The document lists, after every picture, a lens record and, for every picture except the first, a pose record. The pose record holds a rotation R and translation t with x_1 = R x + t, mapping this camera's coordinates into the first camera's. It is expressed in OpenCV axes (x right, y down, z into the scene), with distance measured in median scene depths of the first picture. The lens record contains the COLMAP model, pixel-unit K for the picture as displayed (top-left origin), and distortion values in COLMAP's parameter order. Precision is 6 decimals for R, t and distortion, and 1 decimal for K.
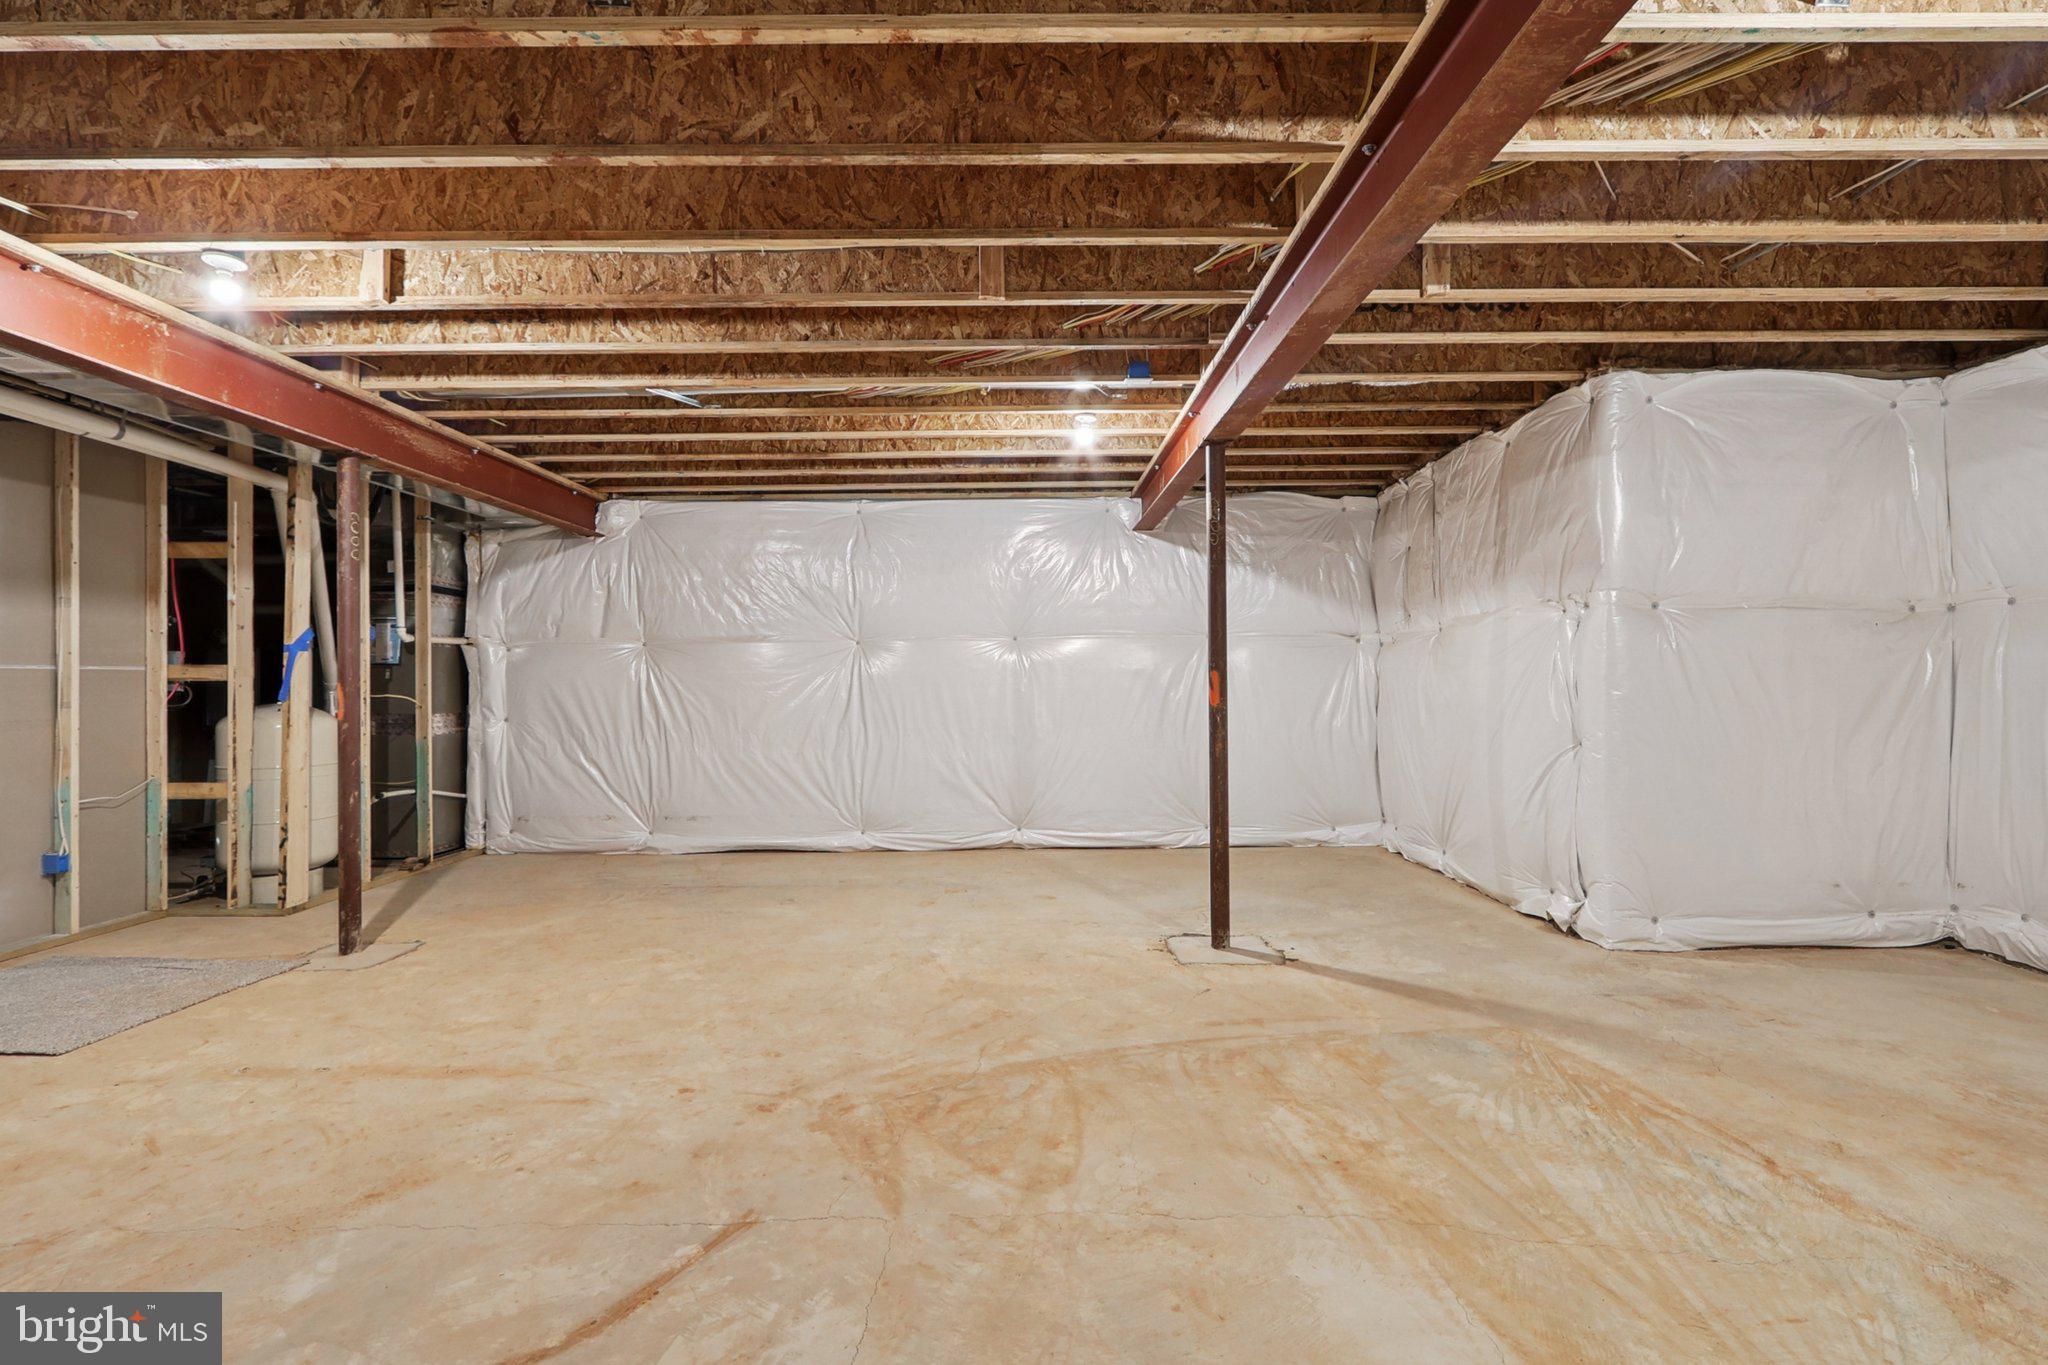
lens RADIAL K [[963.8, 0, 1020.7], [0, 963.8, 682.6], [0, 0, 1]] dist [-0.001256, -0.000245]
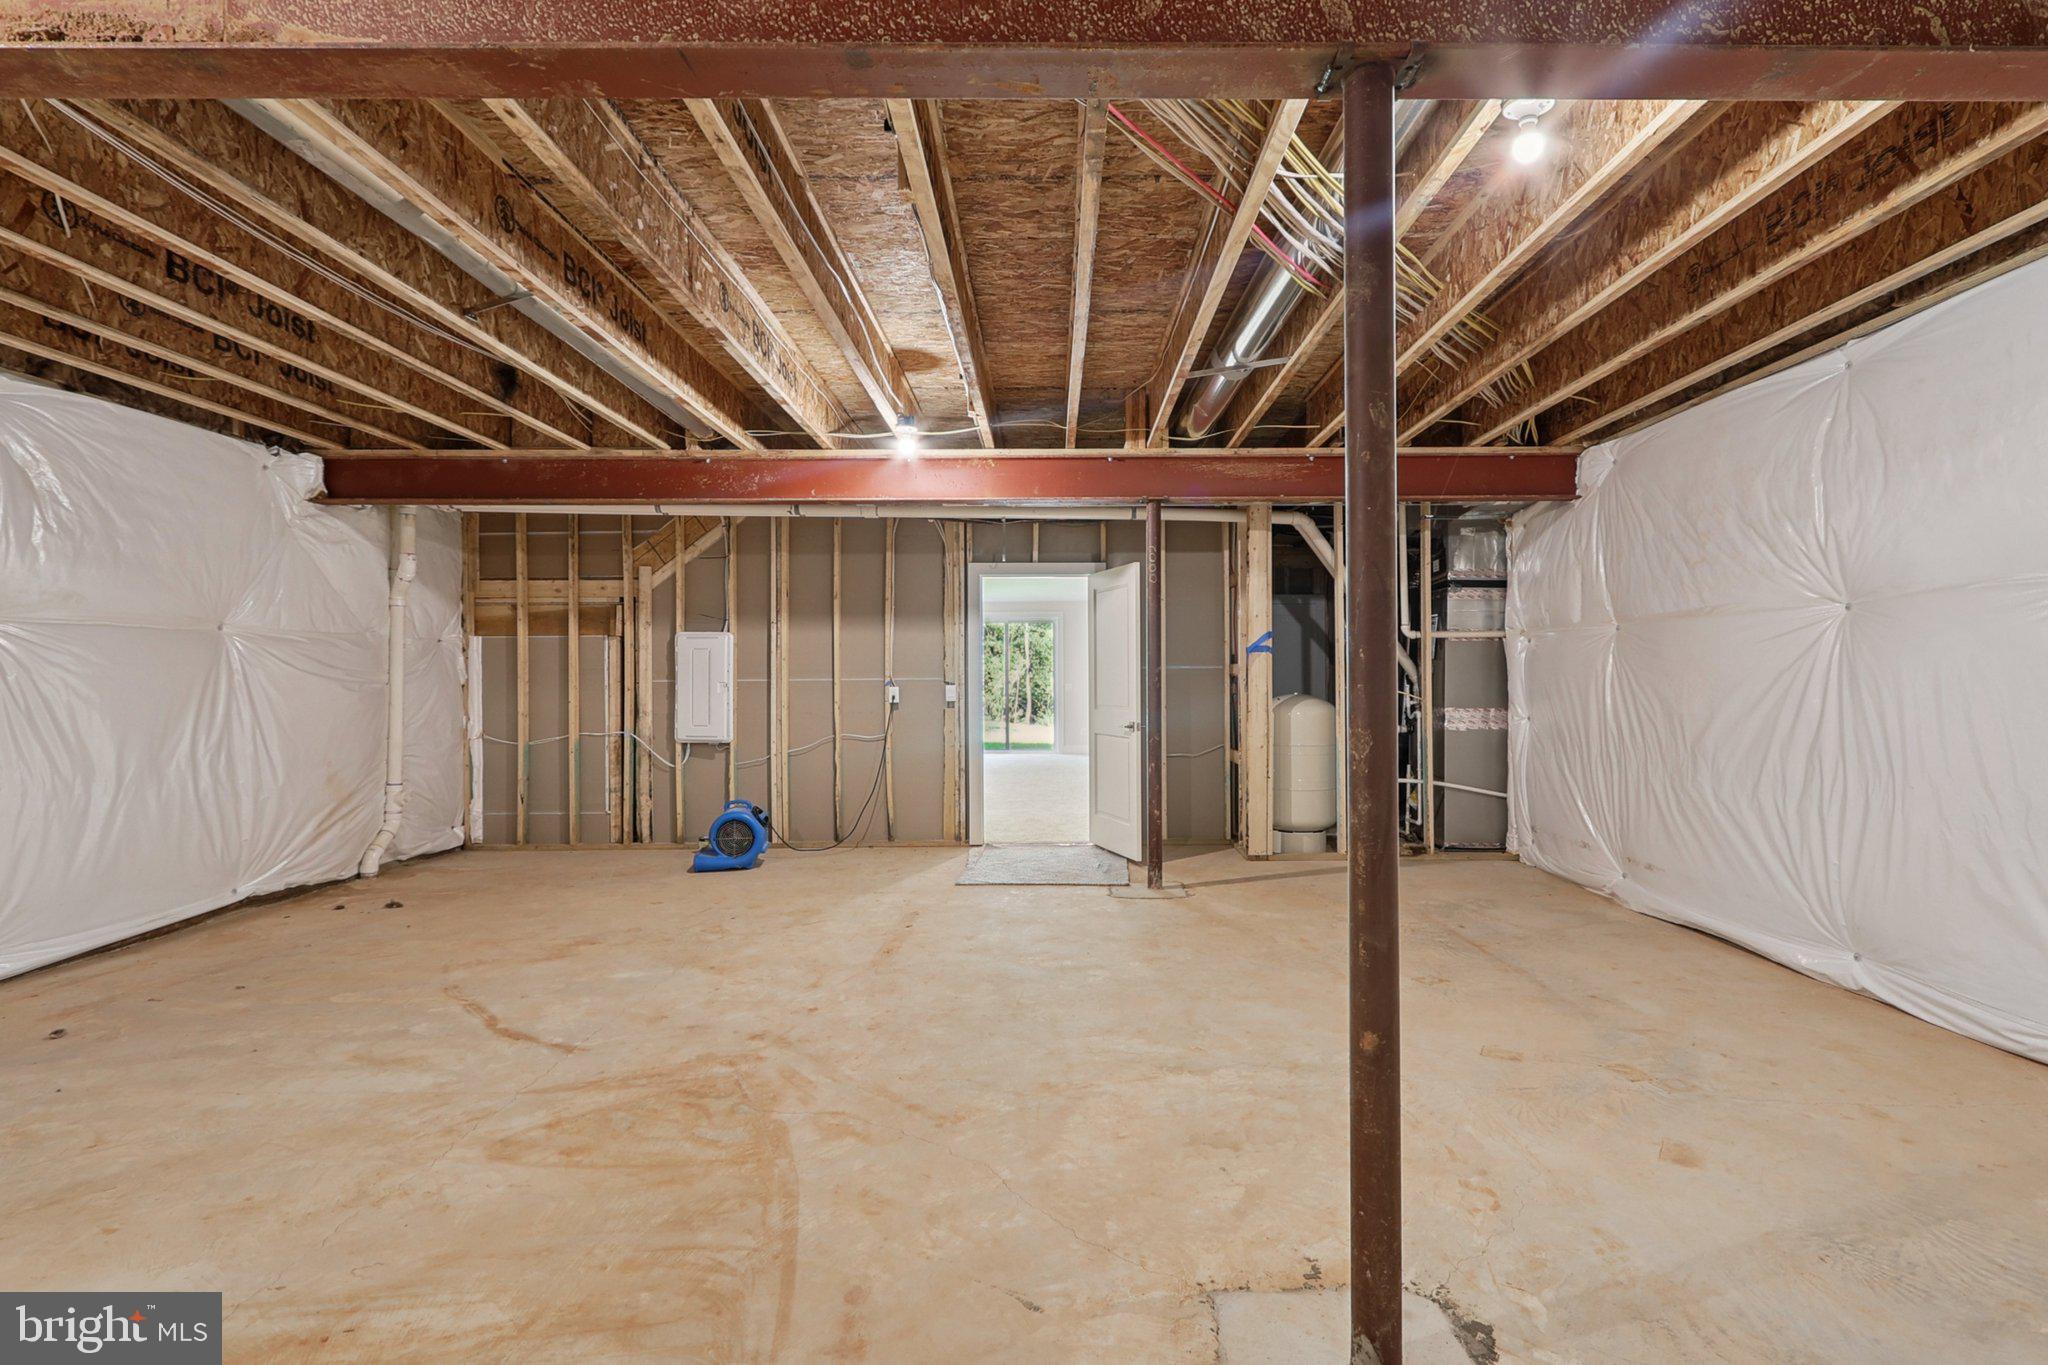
lens RADIAL K [[963.8, 0, 1026.3], [0, 963.8, 672.1], [0, 0, 1]] dist [-0.001256, -0.000245]
pose [[-0.015701, -0.001305, -0.999876, 0.385230], [-0.000294, 0.999999, -0.001300, -0.003712], [0.999877, 0.000274, -0.015701, 0.548608]]
